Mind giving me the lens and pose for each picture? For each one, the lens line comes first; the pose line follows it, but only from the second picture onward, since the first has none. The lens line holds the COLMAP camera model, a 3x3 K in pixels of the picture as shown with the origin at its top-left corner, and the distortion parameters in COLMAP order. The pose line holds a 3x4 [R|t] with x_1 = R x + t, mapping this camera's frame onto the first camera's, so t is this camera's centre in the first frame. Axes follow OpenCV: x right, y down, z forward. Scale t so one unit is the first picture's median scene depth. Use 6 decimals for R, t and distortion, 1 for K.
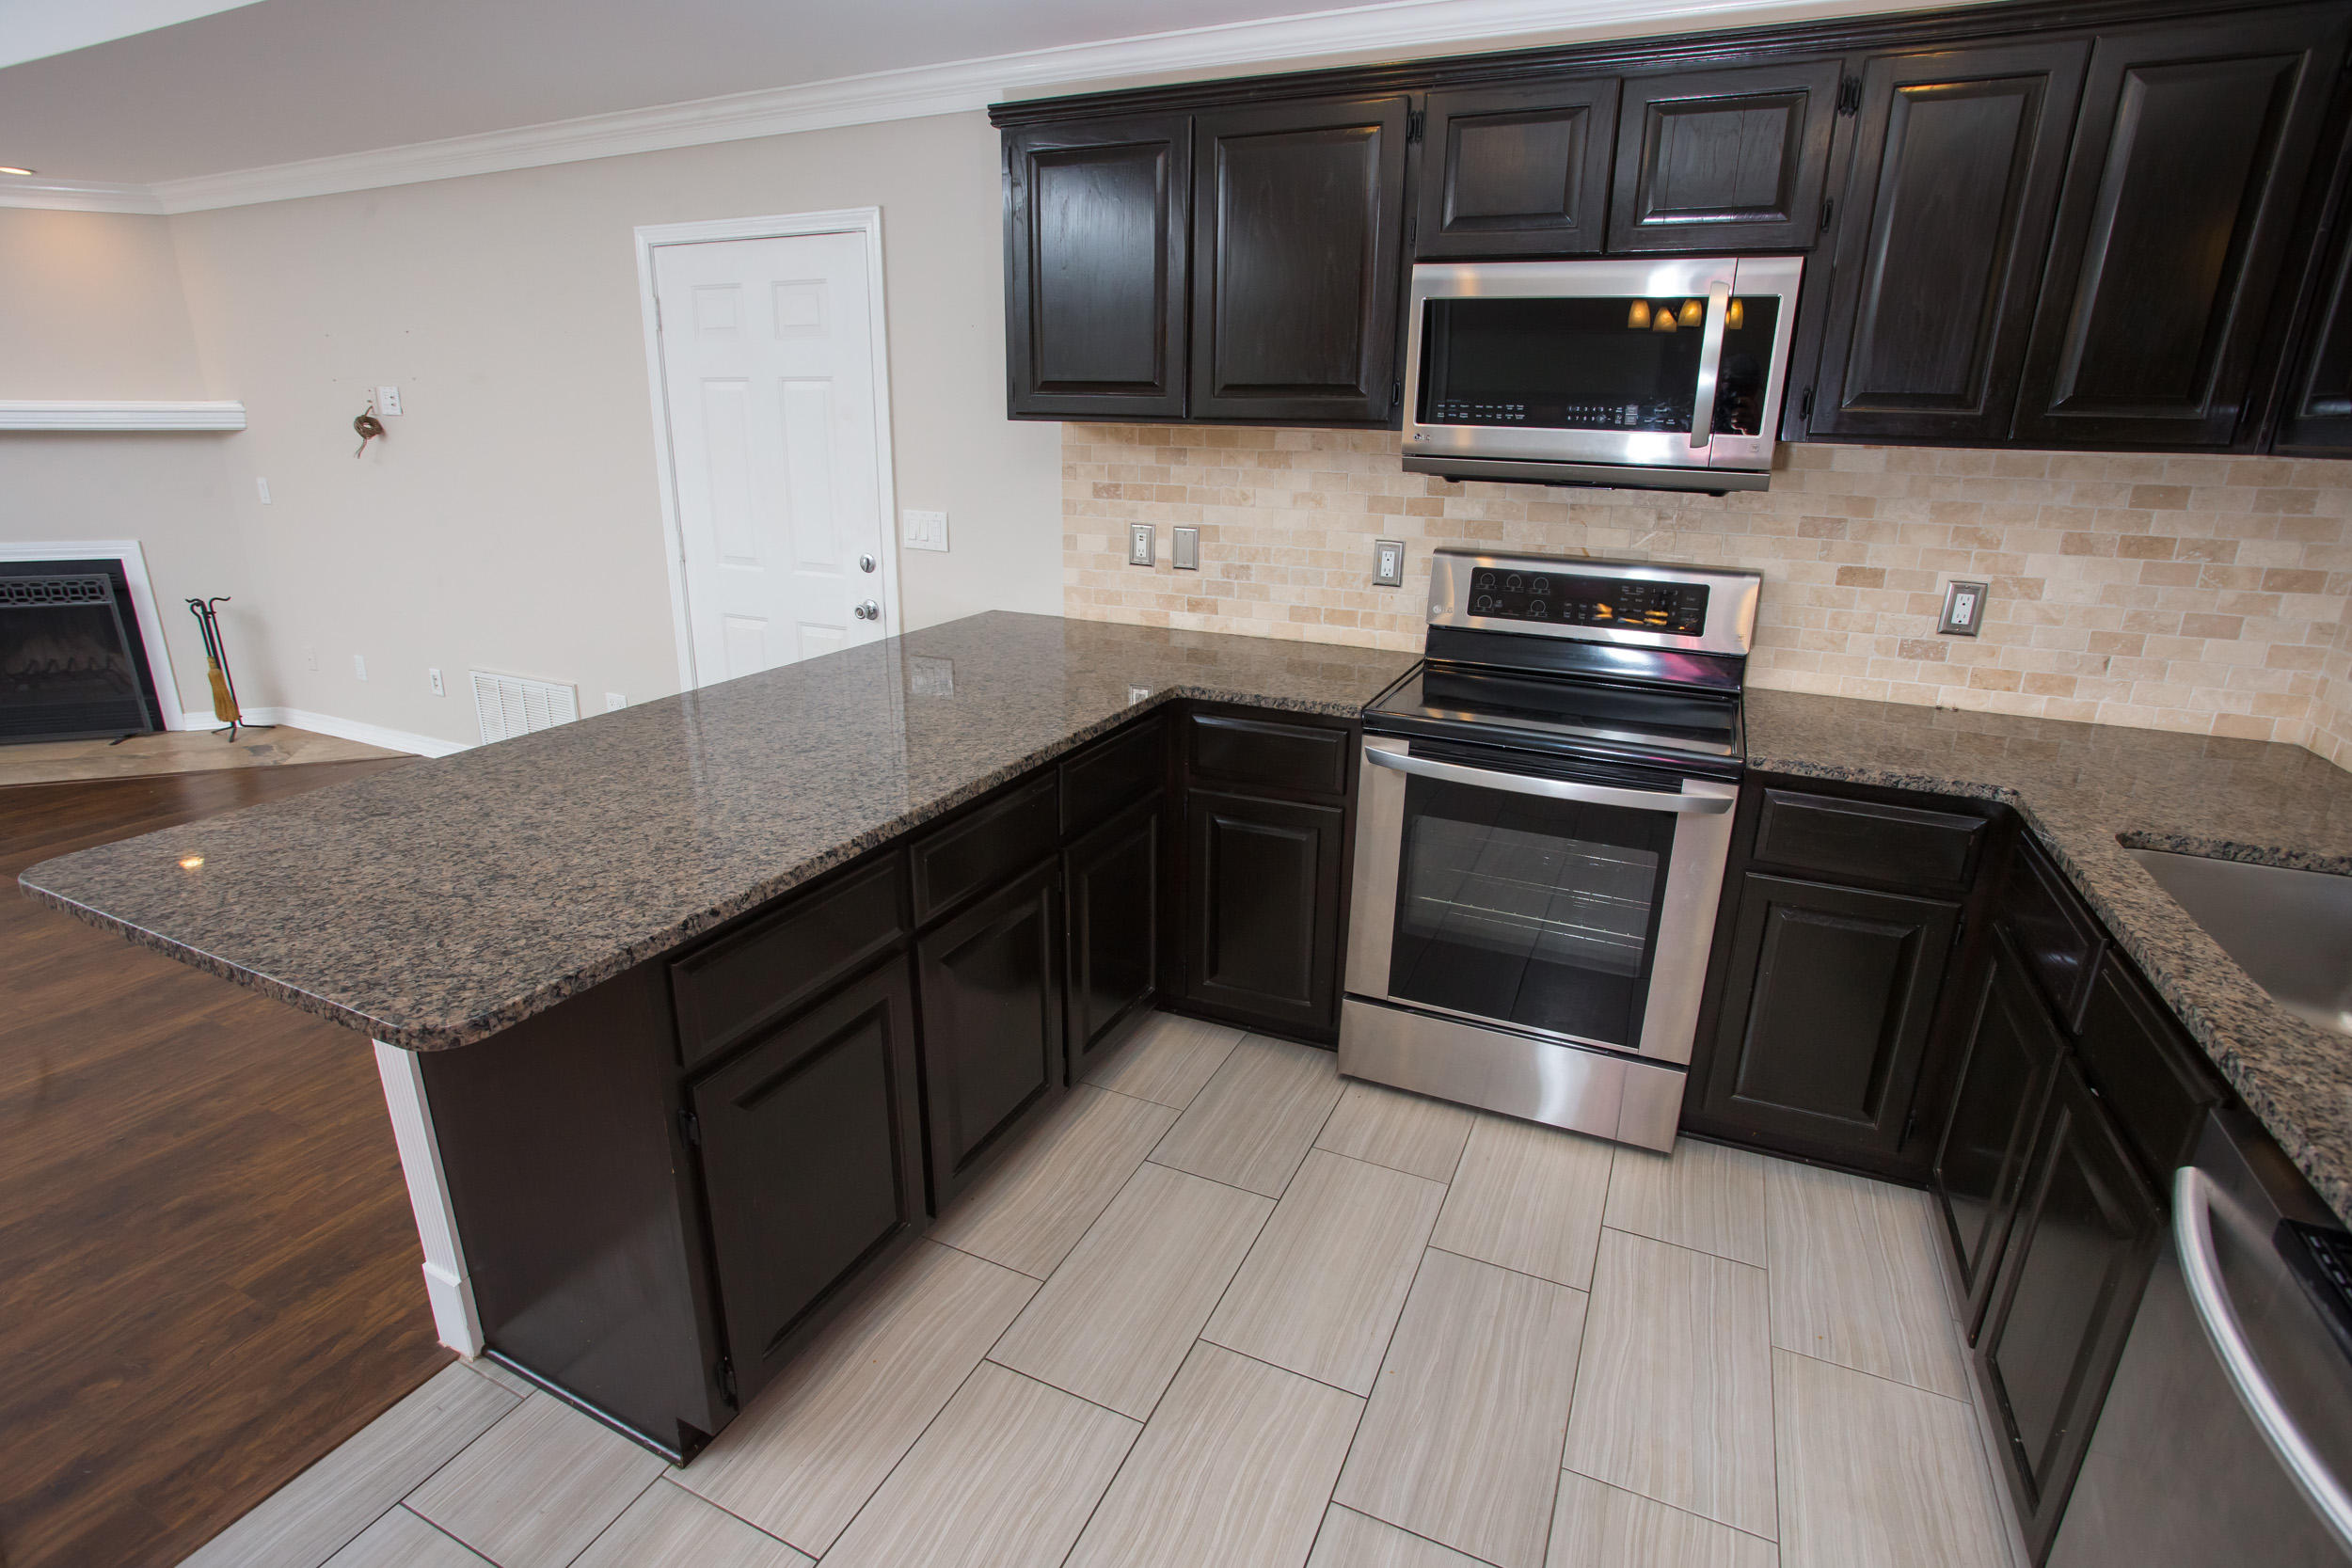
lens RADIAL K [[1140.8, 0, 1176.0], [0, 1140.8, 784.0], [0, 0, 1]] dist [-0.070337, 0.034709]
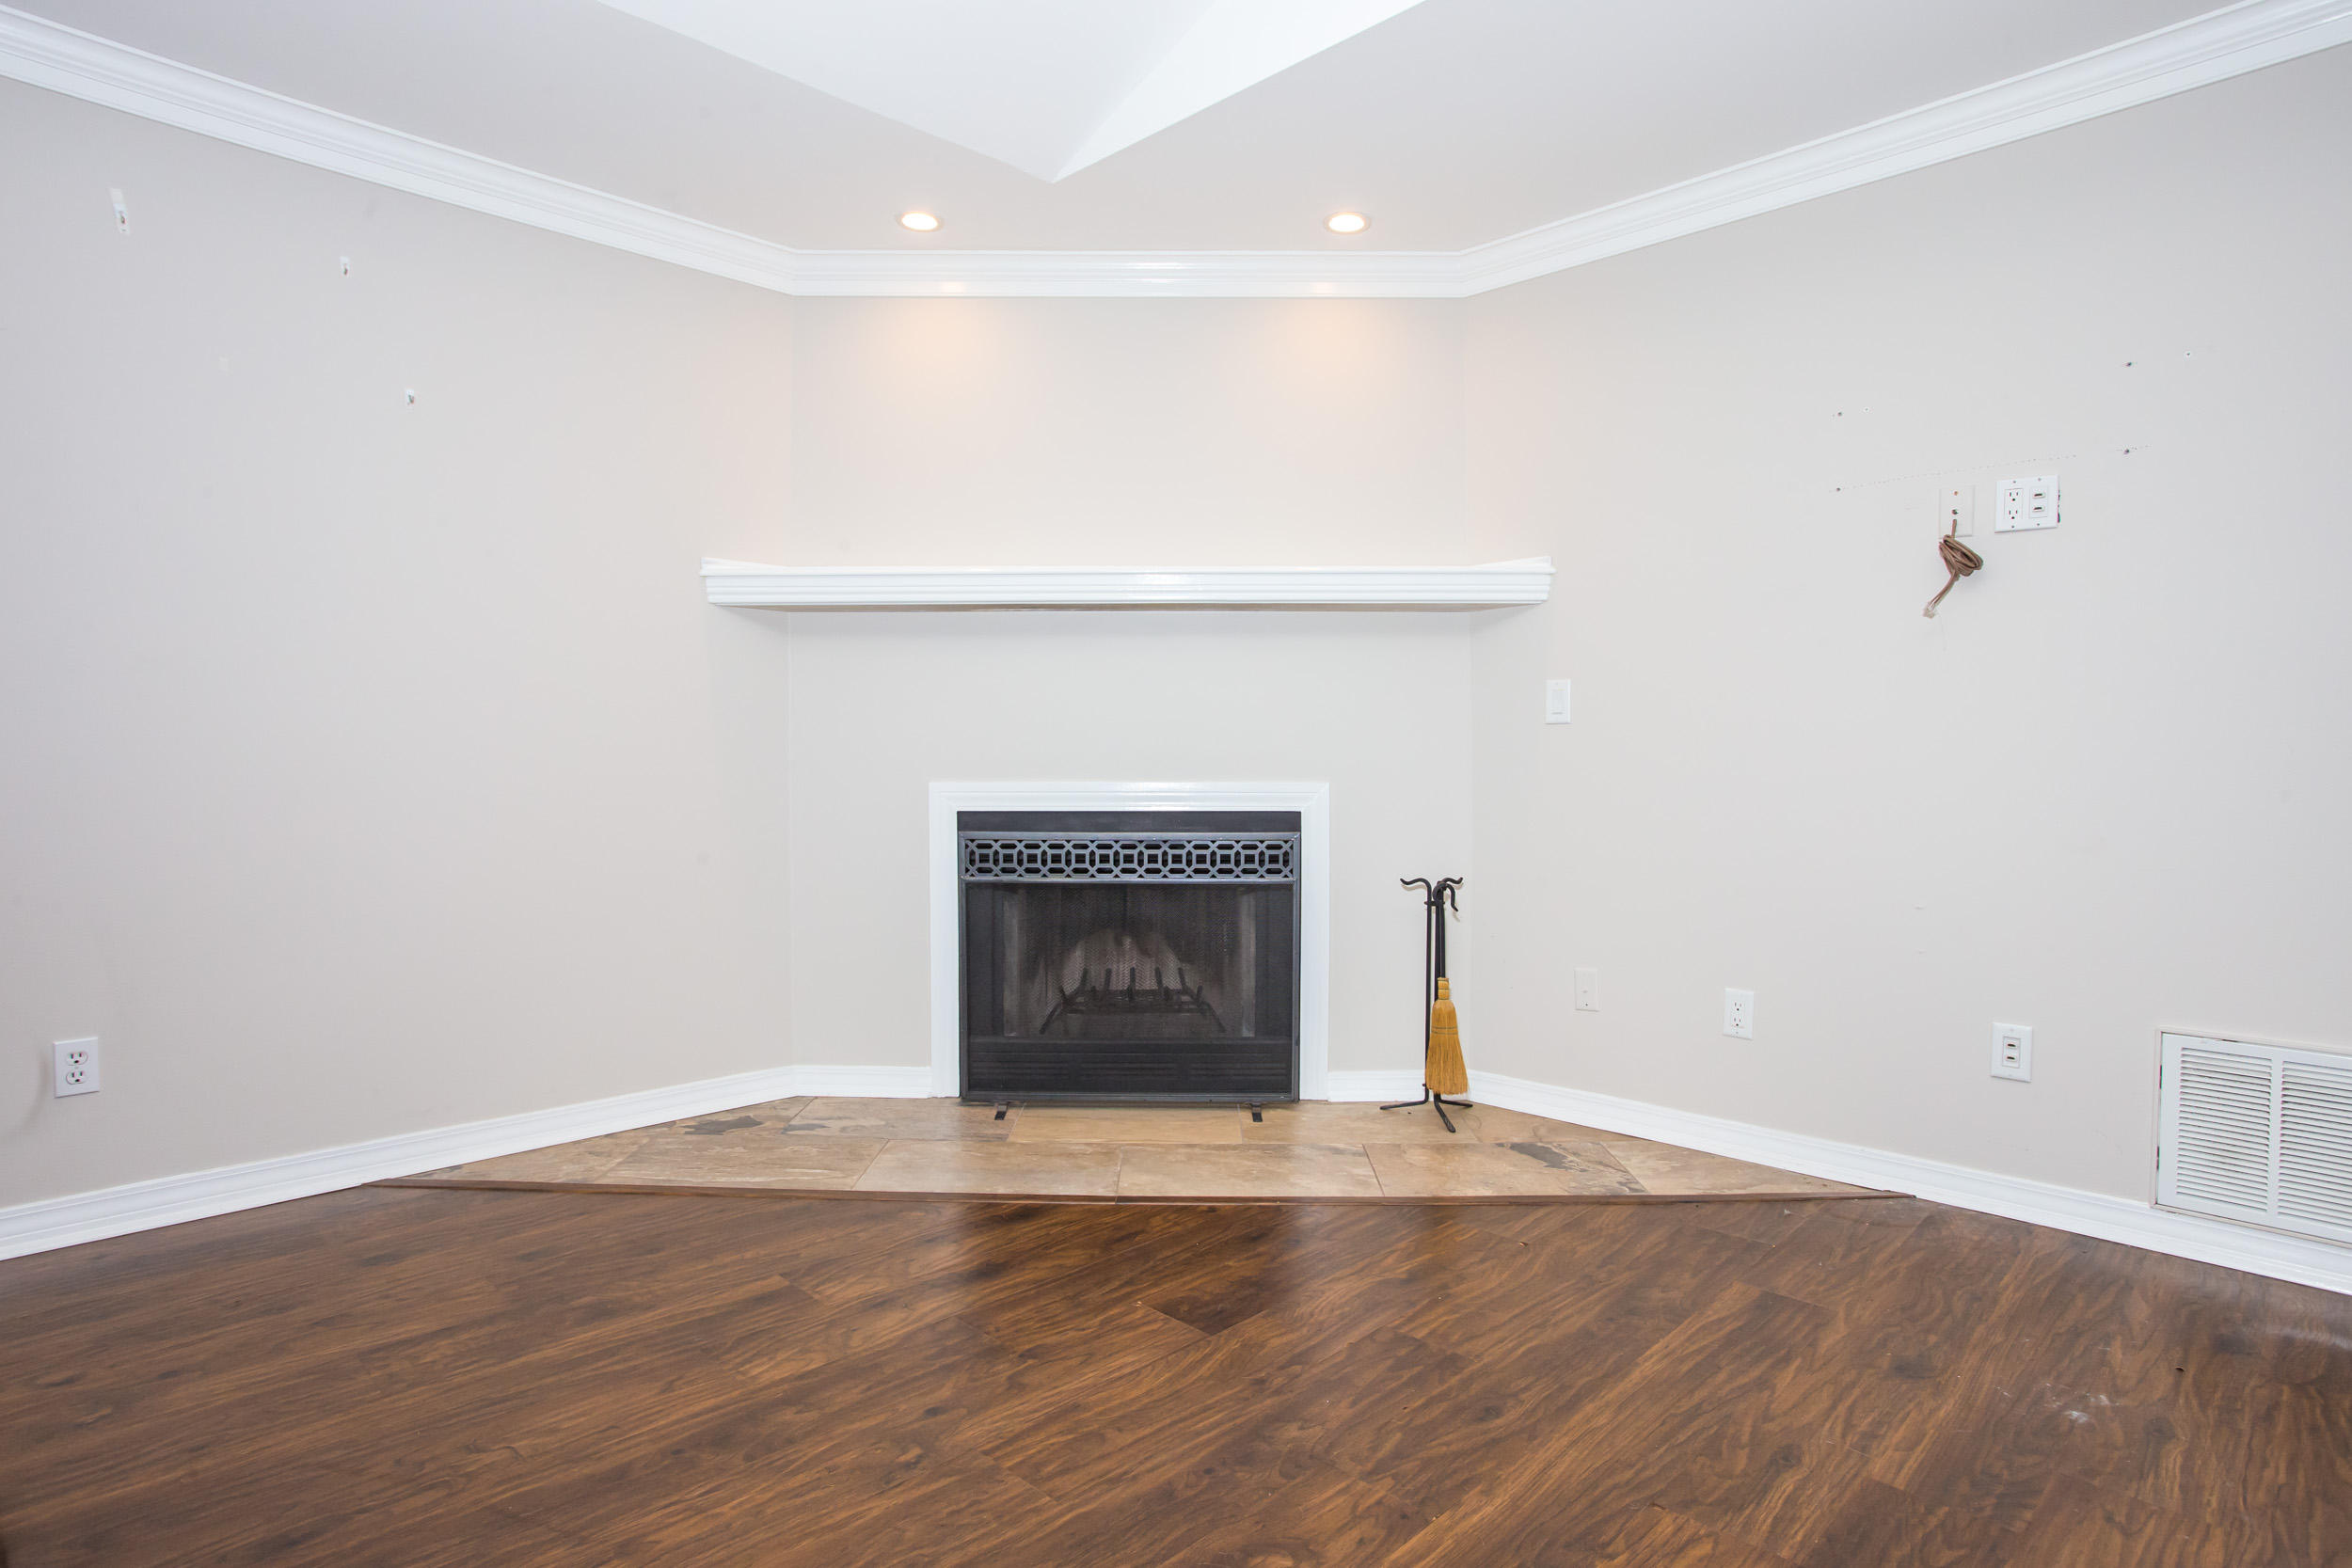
lens RADIAL K [[1242.4, 0, 1214.3], [0, 1242.4, 773.5], [0, 0, 1]] dist [-0.023465, 0.001215]
pose [[0.947507, -0.007437, -0.319650, -0.782886], [-0.089797, 0.953304, -0.288355, -0.019076], [0.306868, 0.301922, 0.902593, 0.348220]]
